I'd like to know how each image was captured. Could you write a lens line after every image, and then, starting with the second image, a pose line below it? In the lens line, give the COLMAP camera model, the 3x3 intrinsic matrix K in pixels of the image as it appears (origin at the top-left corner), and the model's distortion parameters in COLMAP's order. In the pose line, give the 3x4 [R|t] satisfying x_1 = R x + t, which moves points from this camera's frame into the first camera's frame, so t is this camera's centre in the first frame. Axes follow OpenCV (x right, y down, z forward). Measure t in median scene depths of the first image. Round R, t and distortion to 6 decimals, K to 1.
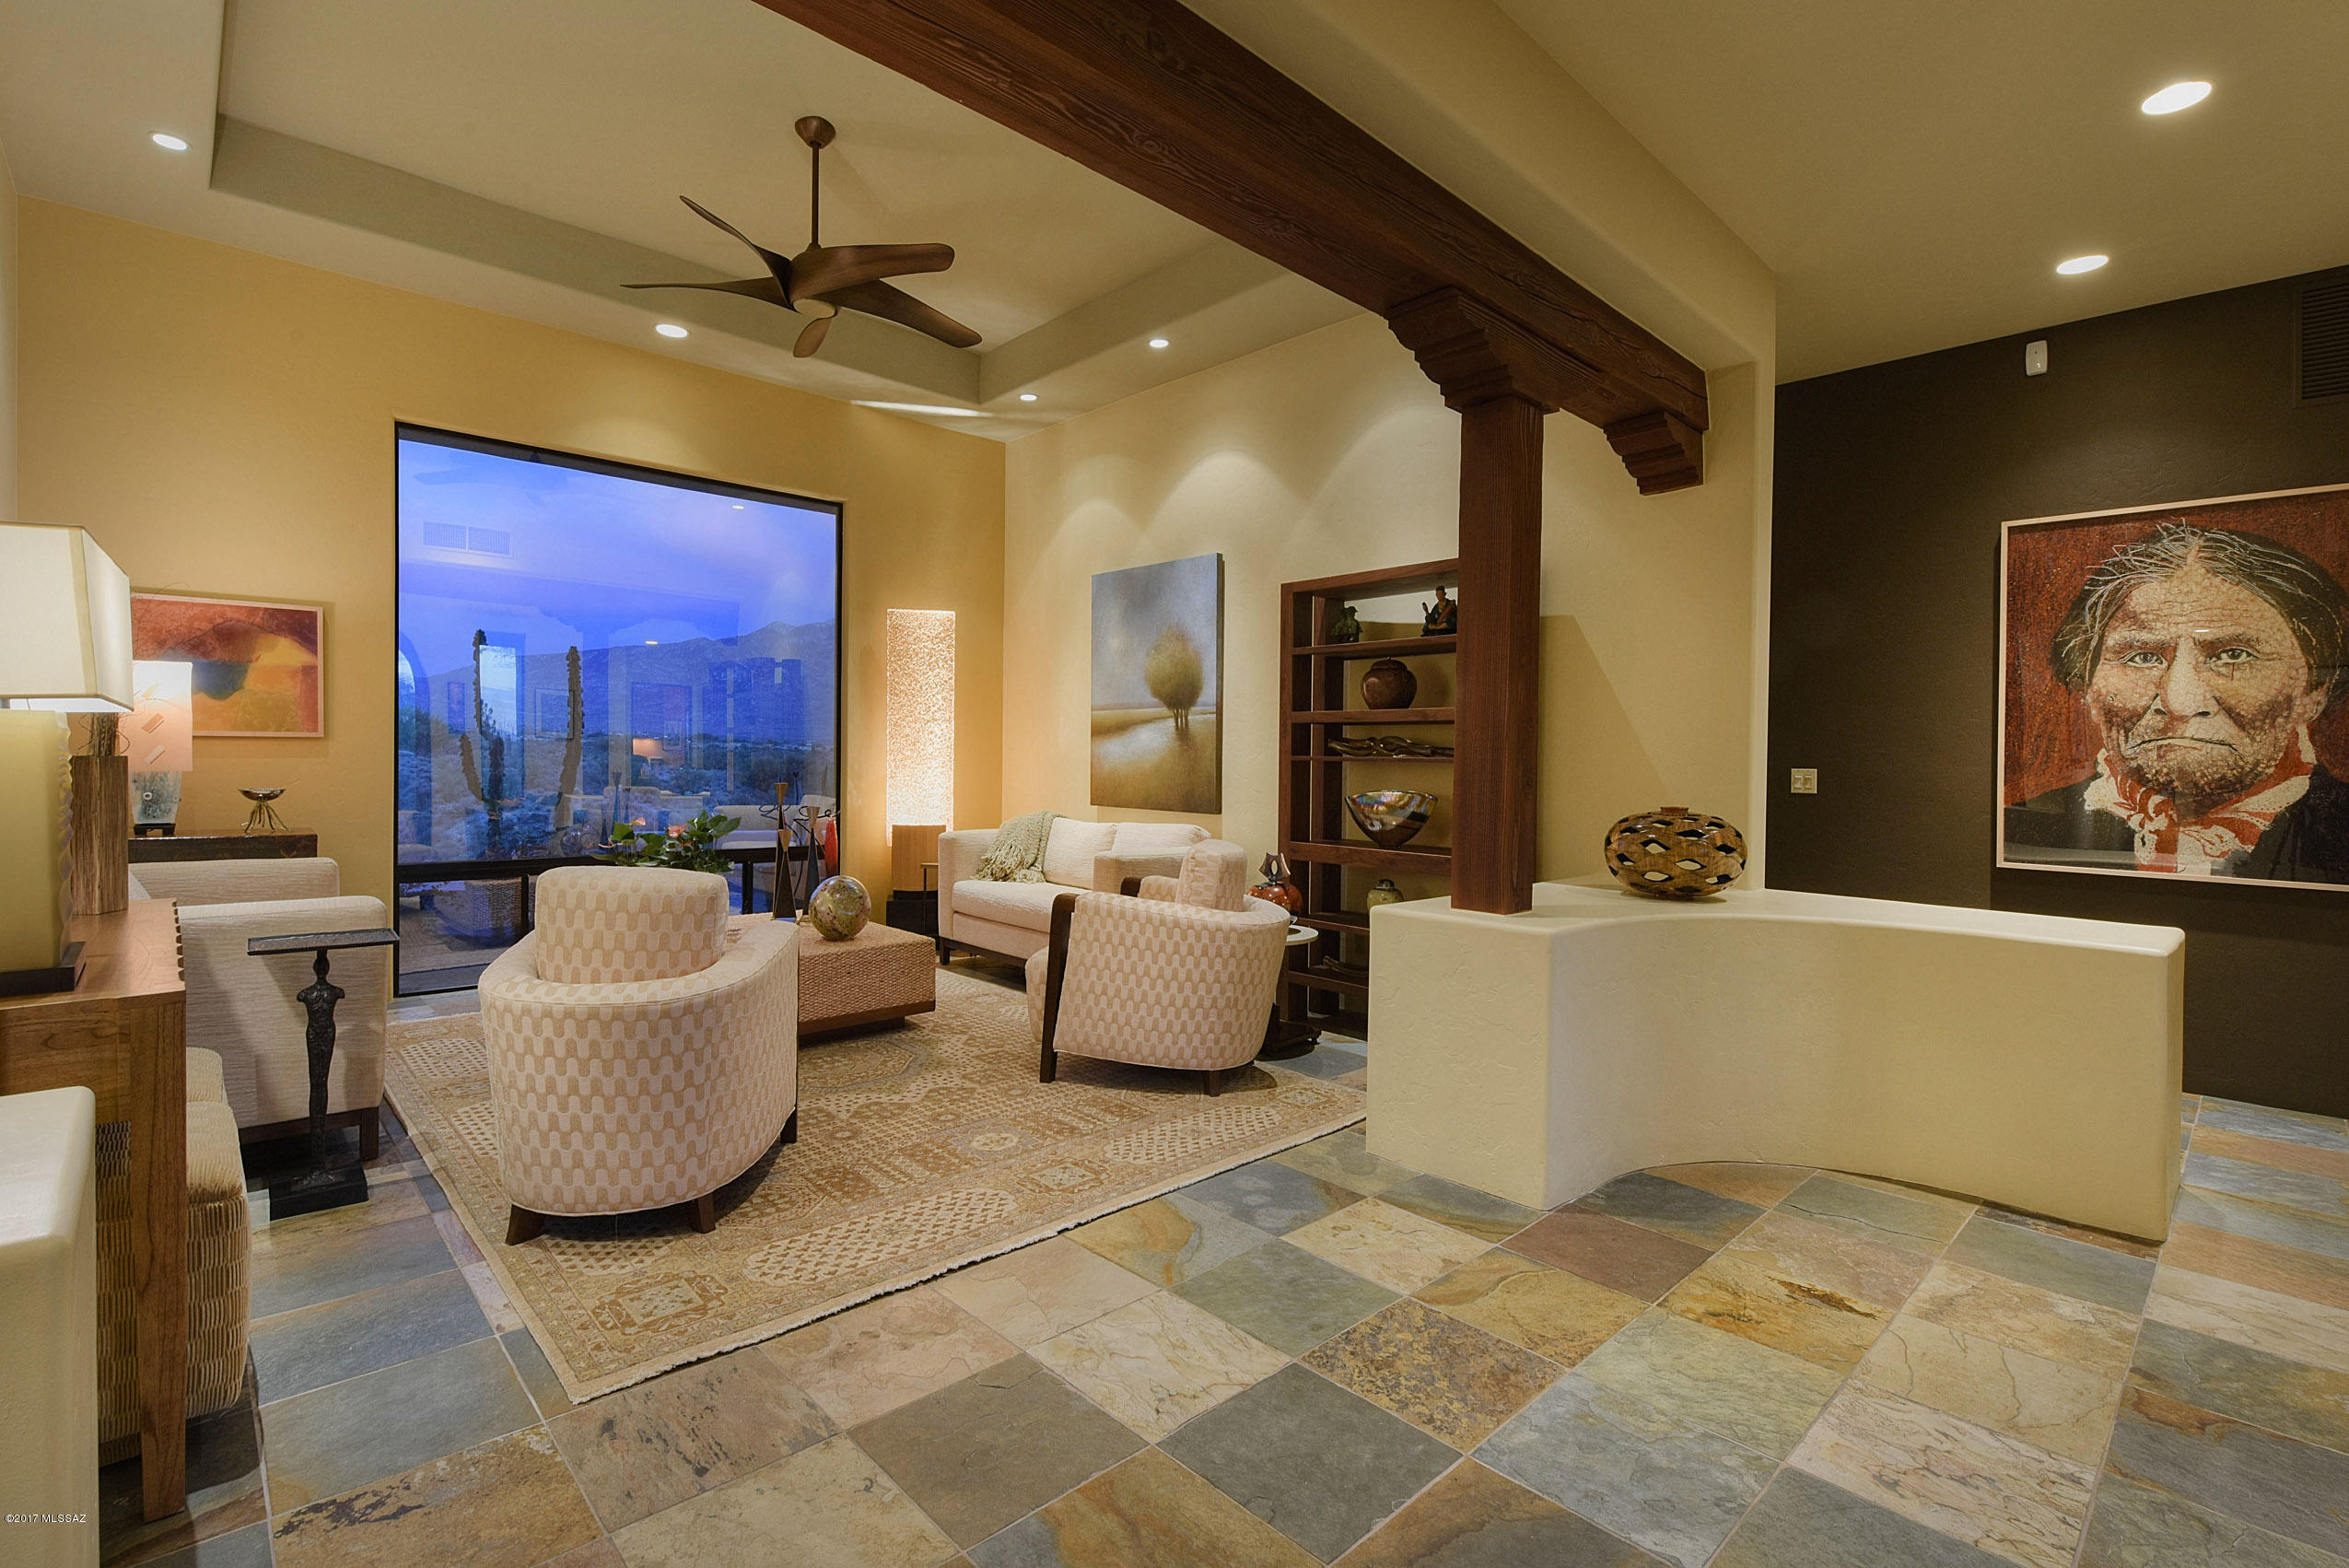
lens RADIAL K [[1023.3, 0, 1168.9], [0, 1023.3, 771.8], [0, 0, 1]] dist [0.005319, -0.008499]
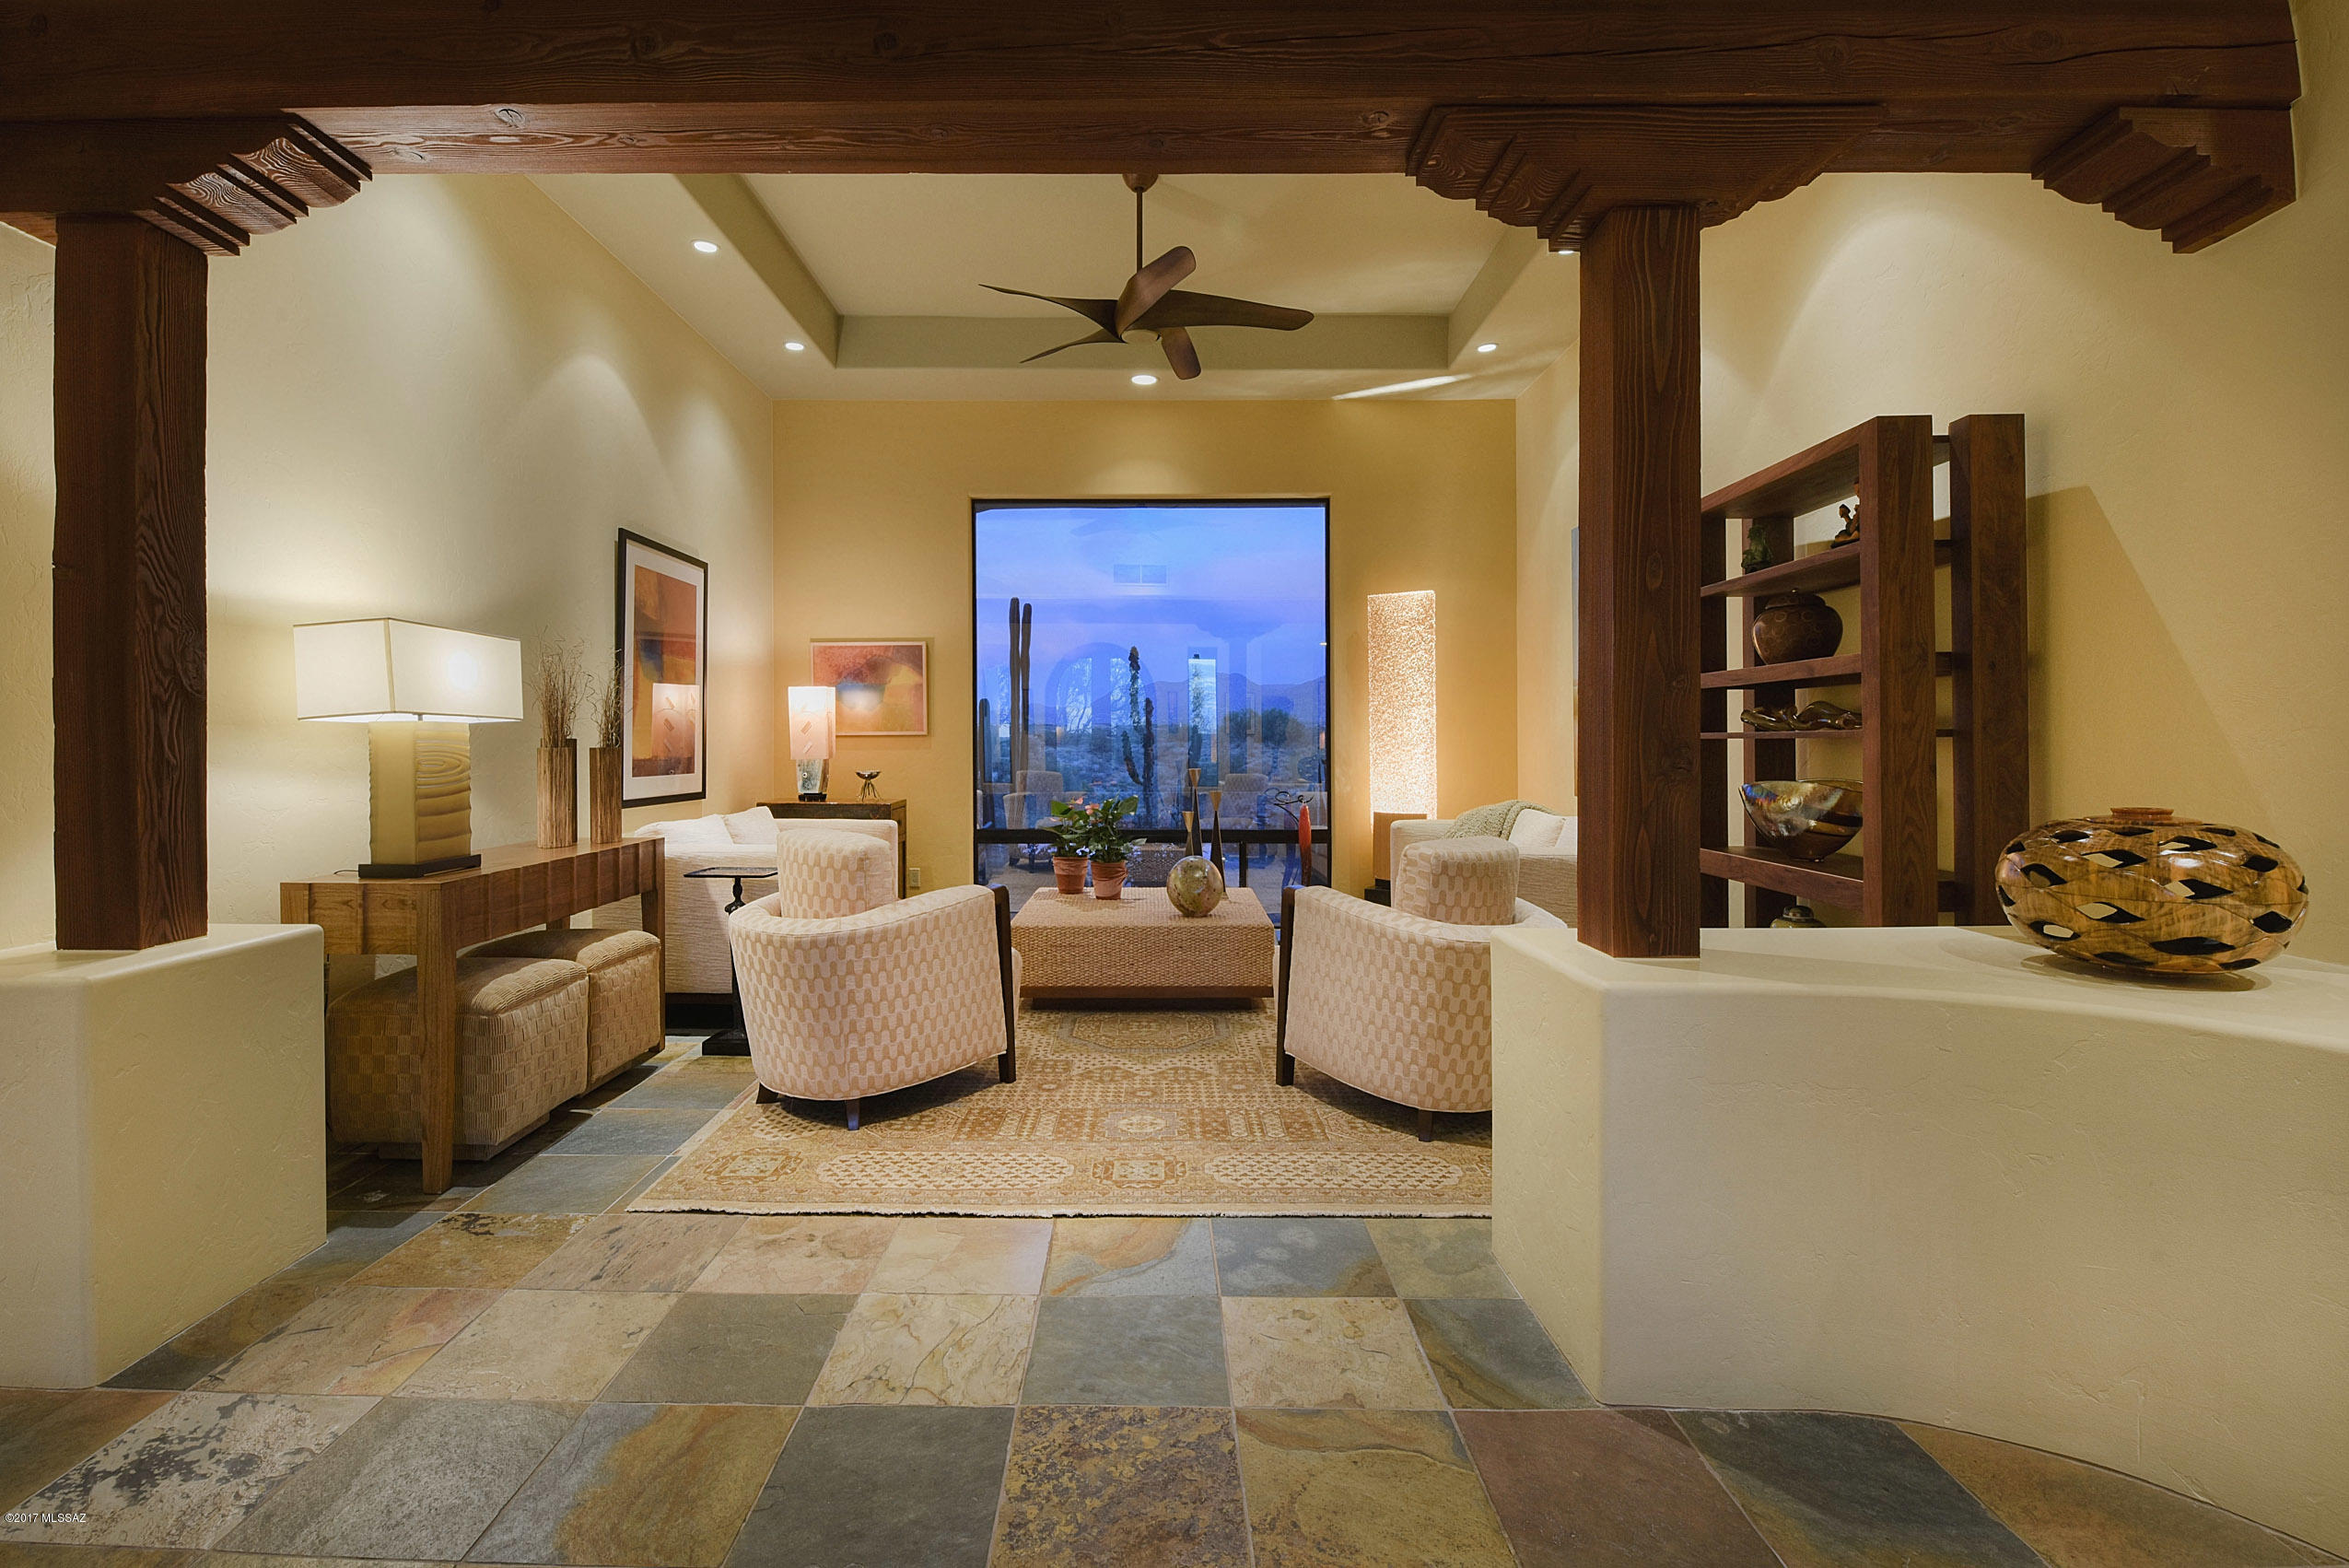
lens RADIAL K [[1038.7, 0, 1174.0], [0, 1038.7, 737.8], [0, 0, 1]] dist [-0.003572, -0.000442]
pose [[0.738322, -0.018889, -0.674183, 0.570762], [0.003510, 0.999702, -0.024165, 0.008261], [0.674439, 0.015475, 0.738169, 0.278177]]
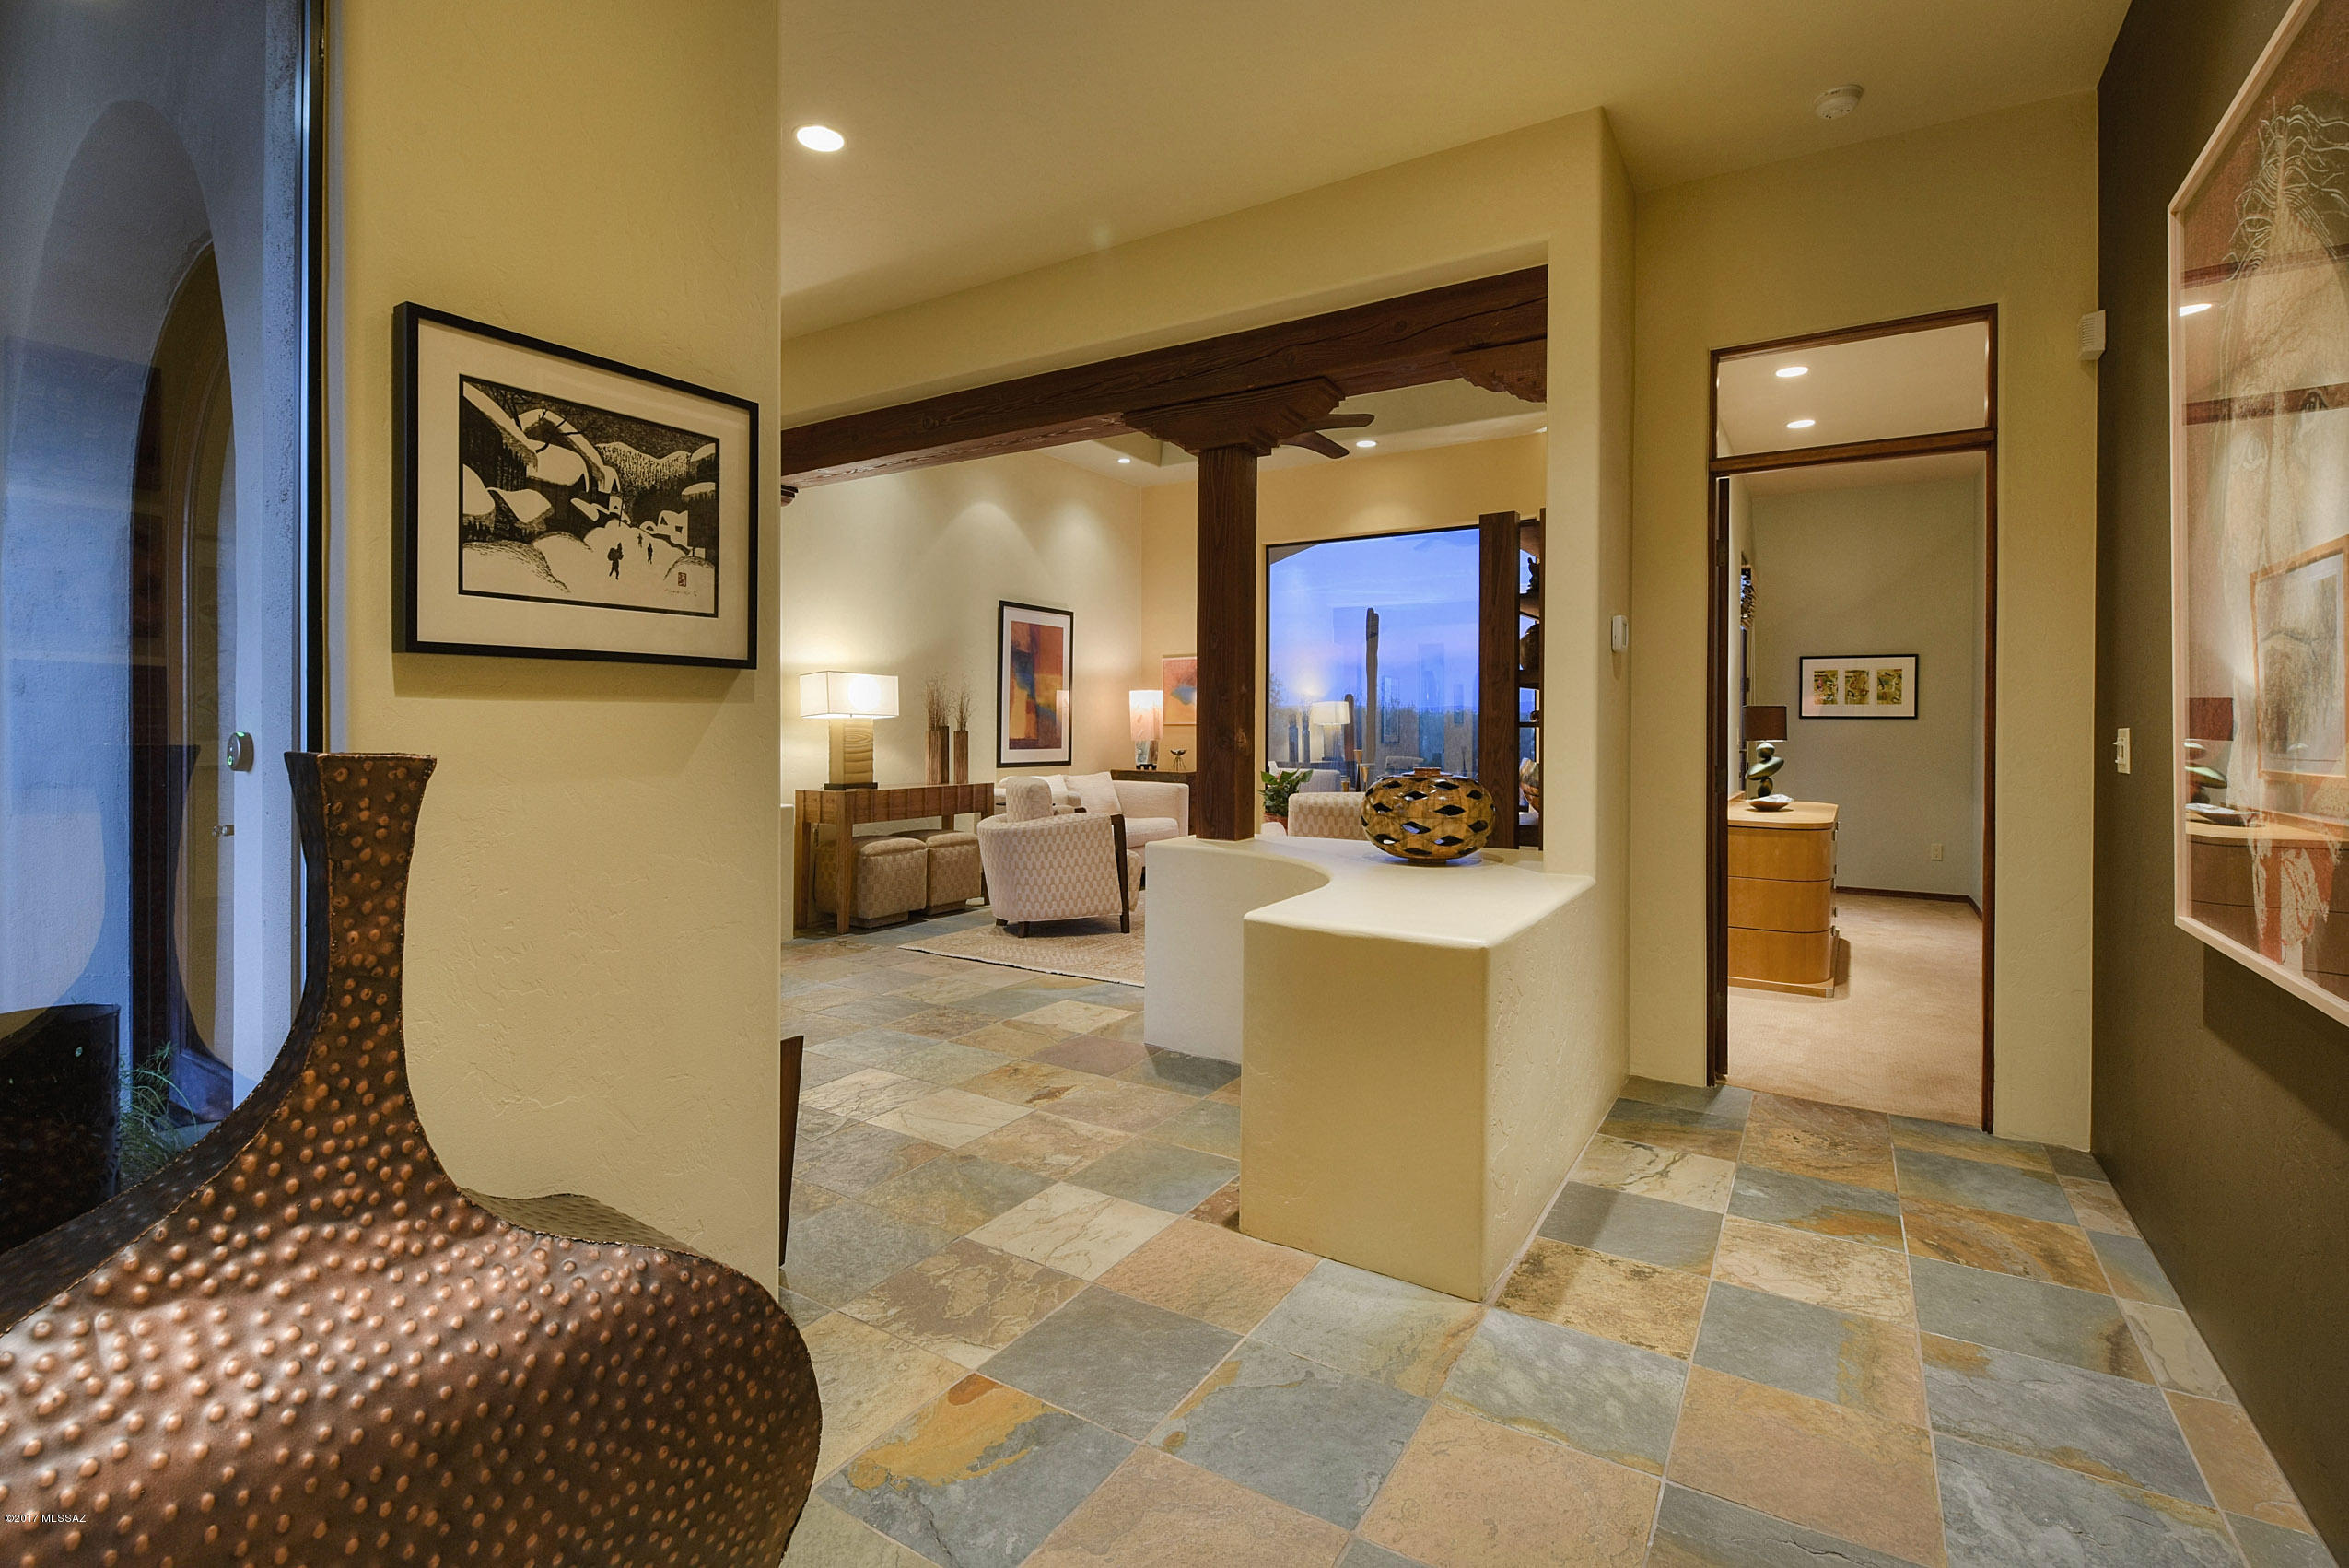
lens RADIAL K [[1112.6, 0, 1219.4], [0, 1112.6, 737.3], [0, 0, 1]] dist [0.000009, -0.000078]
pose [[0.277369, -0.008194, -0.960728, 1.725625], [-0.012243, 0.999852, -0.012062, 0.024211], [0.960685, 0.015108, 0.277228, 0.618725]]
